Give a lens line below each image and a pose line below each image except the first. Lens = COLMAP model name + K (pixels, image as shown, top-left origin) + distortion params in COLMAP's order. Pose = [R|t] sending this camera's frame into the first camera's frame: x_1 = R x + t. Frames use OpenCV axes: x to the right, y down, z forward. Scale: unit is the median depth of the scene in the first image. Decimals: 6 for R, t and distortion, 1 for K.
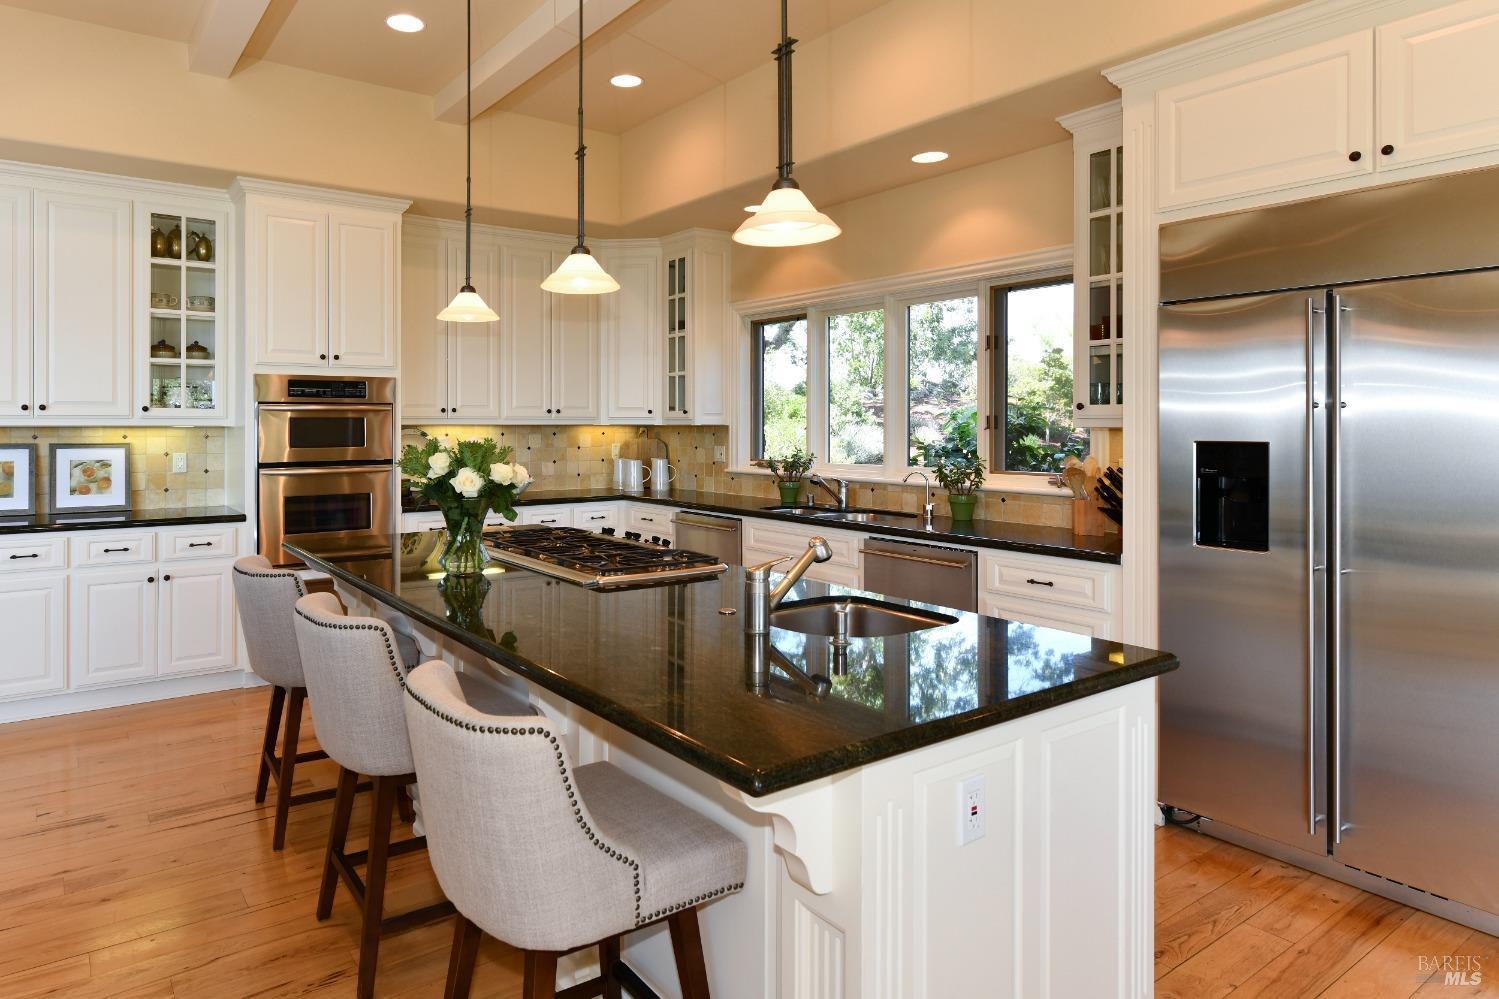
lens RADIAL K [[824.0, 0, 752.6], [0, 824.0, 419.5], [0, 0, 1]] dist [0.000757, 0.000510]
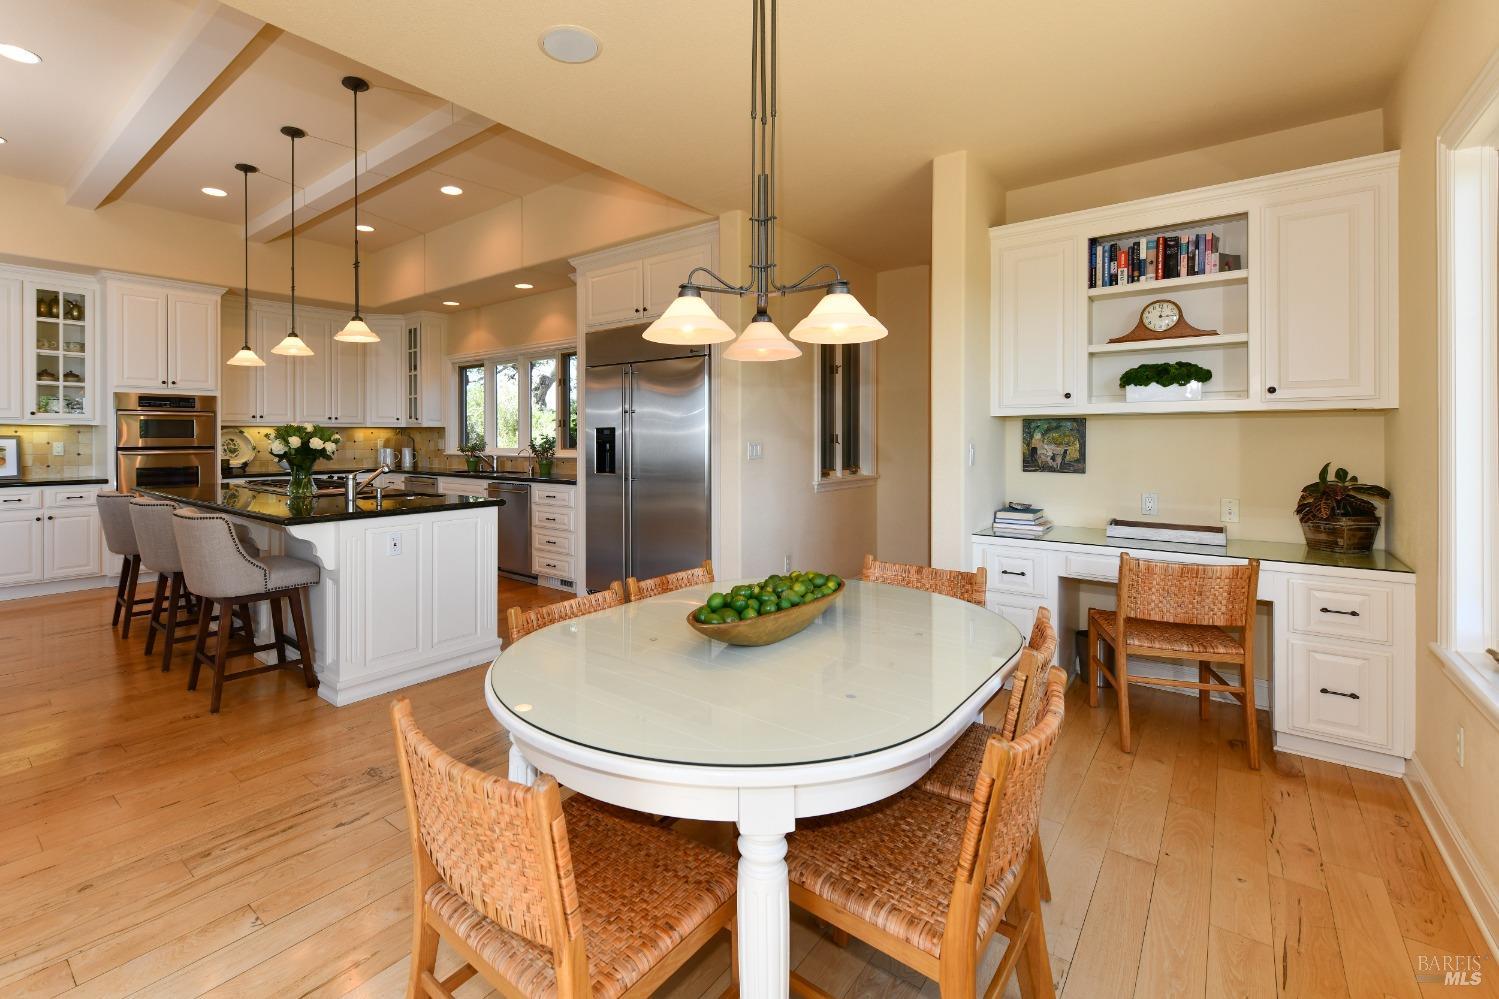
lens RADIAL K [[645.8, 0, 747.1], [0, 645.8, 442.1], [0, 0, 1]] dist [-0.001259, -0.000725]
pose [[0.976178, 0.000237, 0.216972, 0.318966], [-0.001703, 0.999977, 0.006568, 0.030746], [-0.216965, -0.006781, 0.976156, -0.482497]]
